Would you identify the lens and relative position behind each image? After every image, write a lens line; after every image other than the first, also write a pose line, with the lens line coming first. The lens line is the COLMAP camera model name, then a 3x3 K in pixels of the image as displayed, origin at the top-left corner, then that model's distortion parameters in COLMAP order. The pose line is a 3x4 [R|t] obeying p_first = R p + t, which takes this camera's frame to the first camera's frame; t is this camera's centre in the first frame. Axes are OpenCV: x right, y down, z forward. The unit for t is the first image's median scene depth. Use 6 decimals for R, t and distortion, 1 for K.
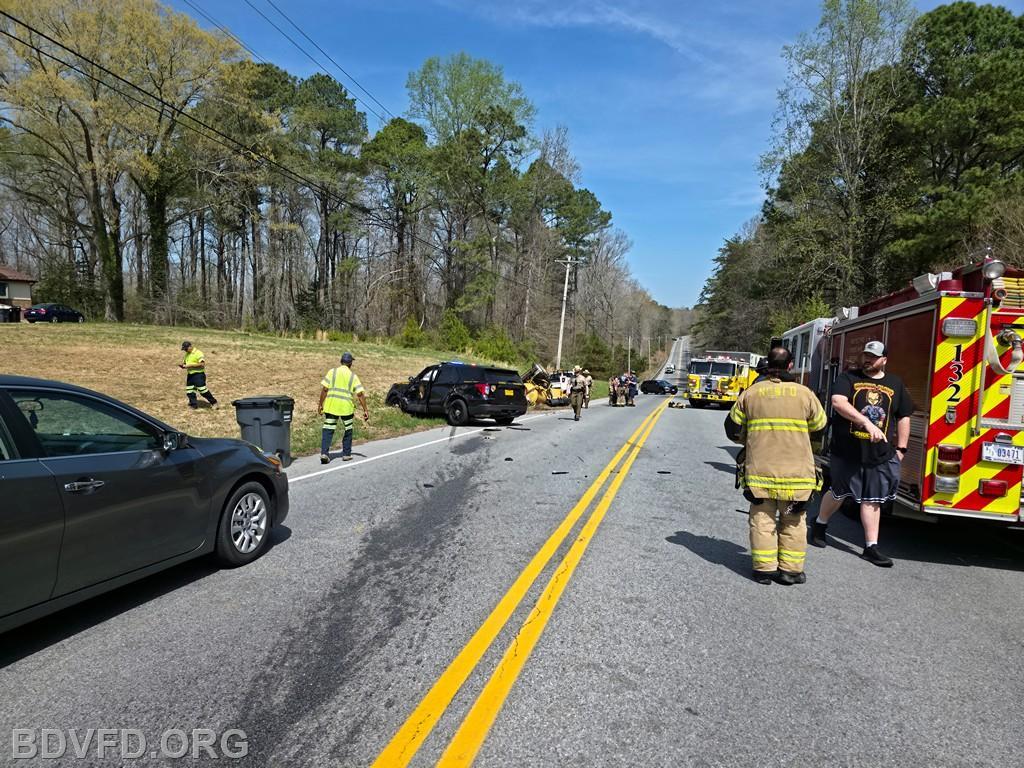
lens RADIAL K [[689.0, 0, 517.8], [0, 689.0, 396.6], [0, 0, 1]] dist [0.042914, -0.032850]
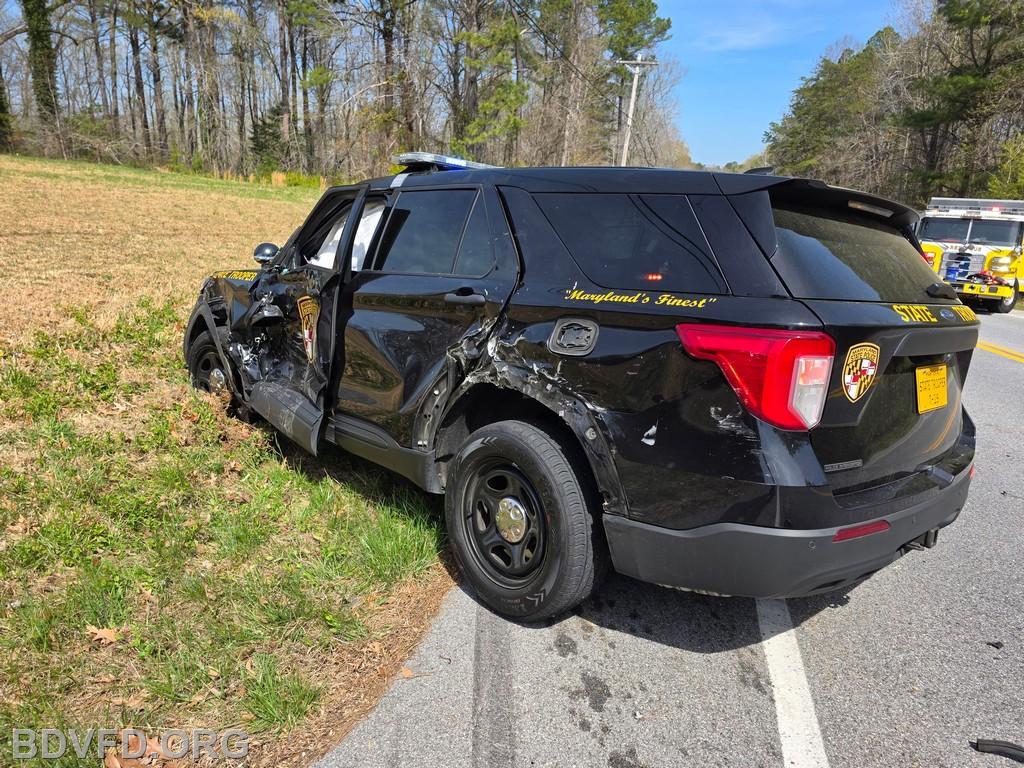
lens RADIAL K [[688.2, 0, 508.0], [0, 688.2, 396.8], [0, 0, 1]] dist [0.044554, -0.035014]
pose [[0.999563, 0.020057, -0.021712, -0.025605], [-0.015542, 0.981440, 0.191141, -0.008141], [0.025143, -0.190720, 0.981322, 0.260471]]
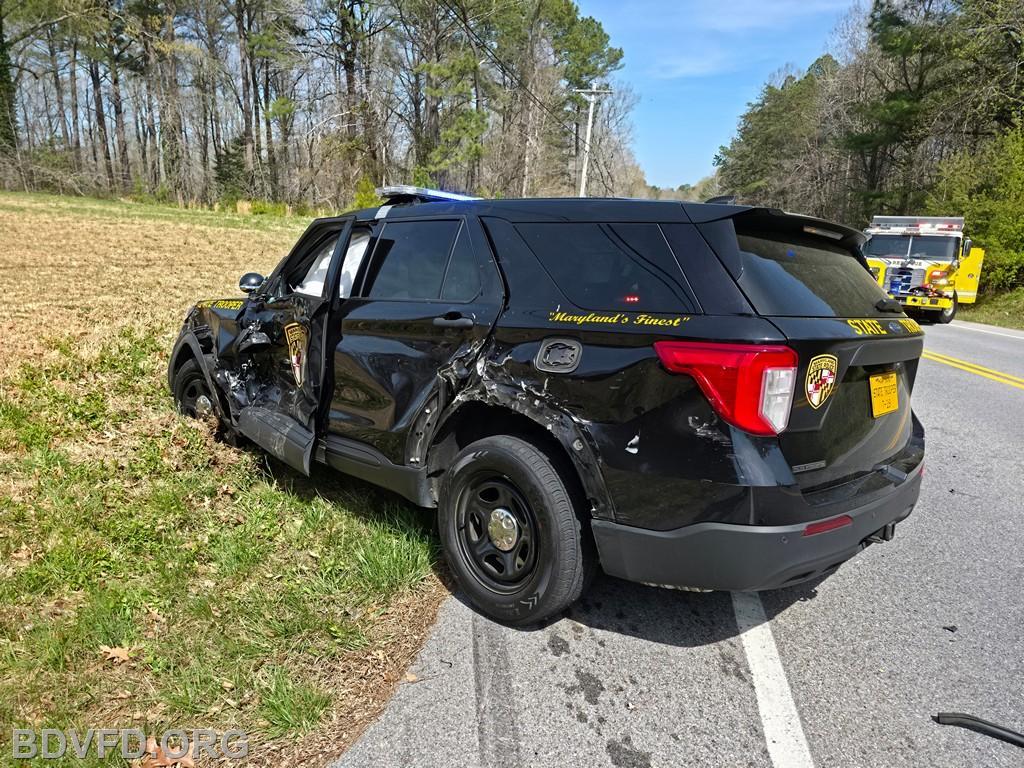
lens RADIAL K [[676.5, 0, 504.1], [0, 676.5, 401.2], [0, 0, 1]] dist [0.042137, -0.036441]
pose [[0.999757, -0.008493, 0.020342, -0.026922], [0.004920, 0.985493, 0.169645, -0.008337], [-0.021488, -0.169503, 0.985295, 0.258532]]
